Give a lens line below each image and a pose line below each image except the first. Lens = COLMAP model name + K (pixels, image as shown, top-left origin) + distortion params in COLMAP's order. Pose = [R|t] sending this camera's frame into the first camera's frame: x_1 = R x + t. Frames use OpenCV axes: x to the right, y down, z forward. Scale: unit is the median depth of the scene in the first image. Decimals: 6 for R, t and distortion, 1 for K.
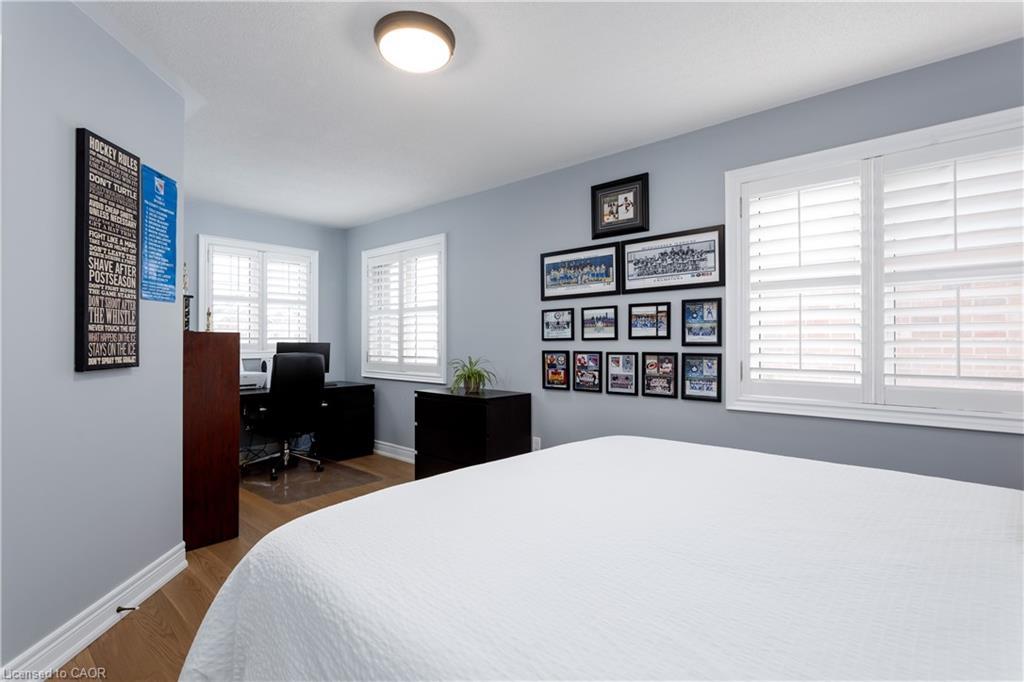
lens RADIAL K [[514.1, 0, 510.3], [0, 514.1, 345.6], [0, 0, 1]] dist [-0.007313, 0.000771]
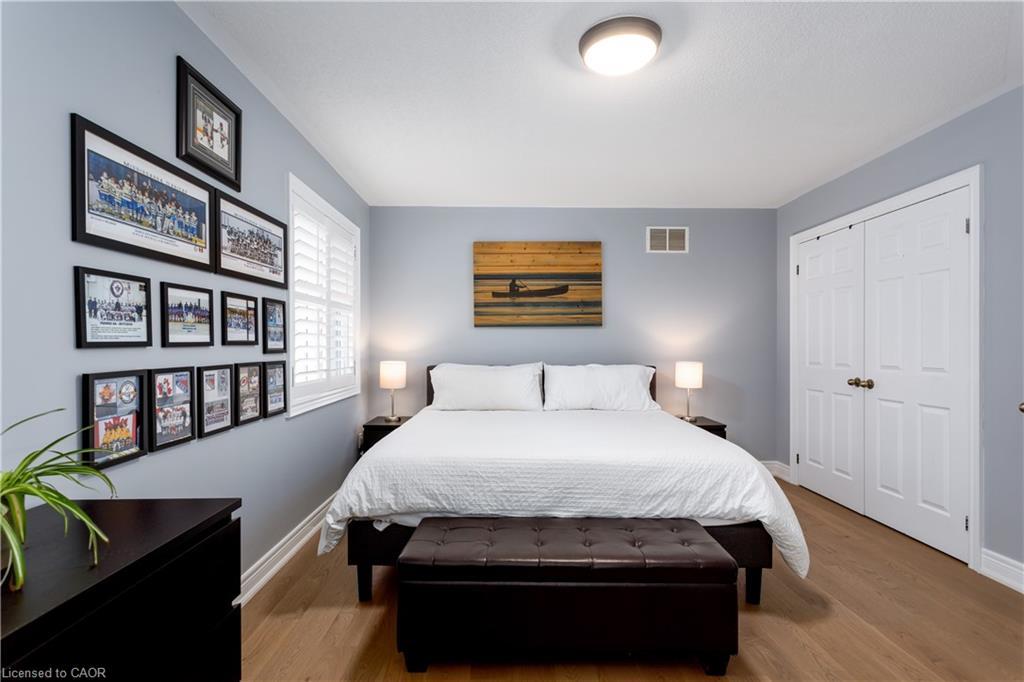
lens RADIAL K [[514.1, 0, 510.3], [0, 514.1, 345.6], [0, 0, 1]] dist [-0.007313, 0.000771]
pose [[-0.691521, -0.006473, 0.722328, -0.468065], [-0.002897, 0.999977, 0.006187, -0.015960], [-0.722351, 0.002185, -0.691523, 1.134616]]
